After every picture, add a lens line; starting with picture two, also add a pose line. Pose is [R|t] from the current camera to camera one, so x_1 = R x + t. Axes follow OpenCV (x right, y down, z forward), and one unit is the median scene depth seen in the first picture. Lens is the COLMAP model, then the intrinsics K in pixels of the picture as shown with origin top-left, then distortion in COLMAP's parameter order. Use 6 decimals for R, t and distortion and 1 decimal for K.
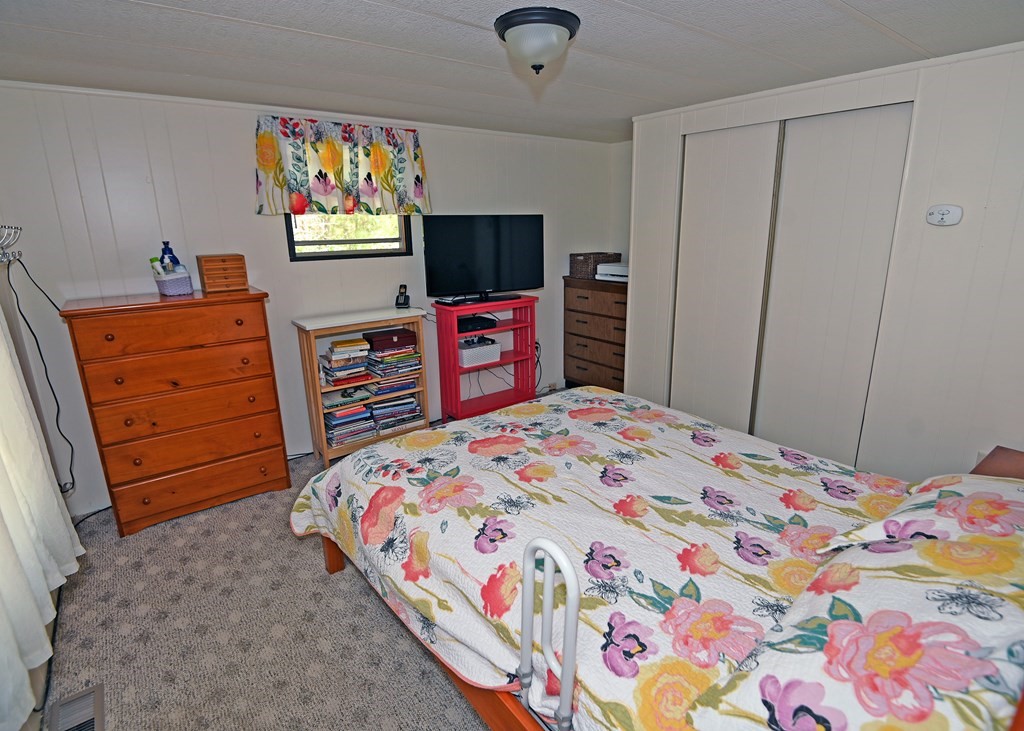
lens RADIAL K [[529.2, 0, 543.5], [0, 529.2, 384.5], [0, 0, 1]] dist [0.000654, -0.010343]
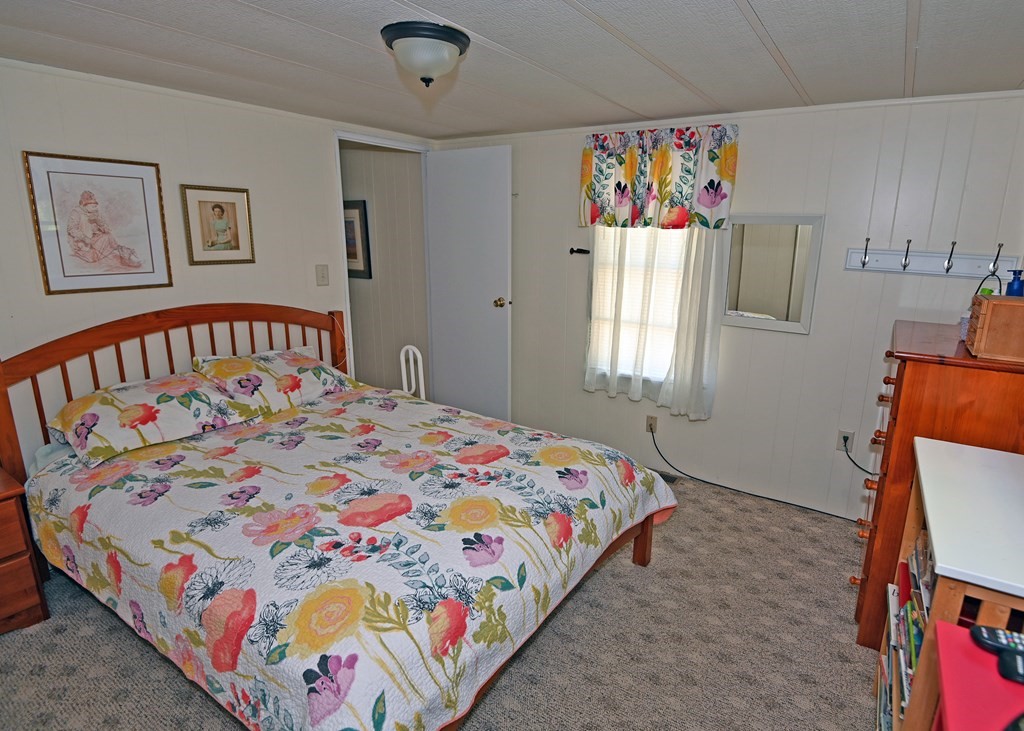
lens RADIAL K [[529.2, 0, 543.5], [0, 529.2, 384.5], [0, 0, 1]] dist [0.000654, -0.010343]
pose [[-0.953878, 0.077875, -0.289919, 0.083775], [-0.096736, 0.834510, 0.542434, -0.568829], [0.284182, 0.545461, -0.788487, 1.793622]]
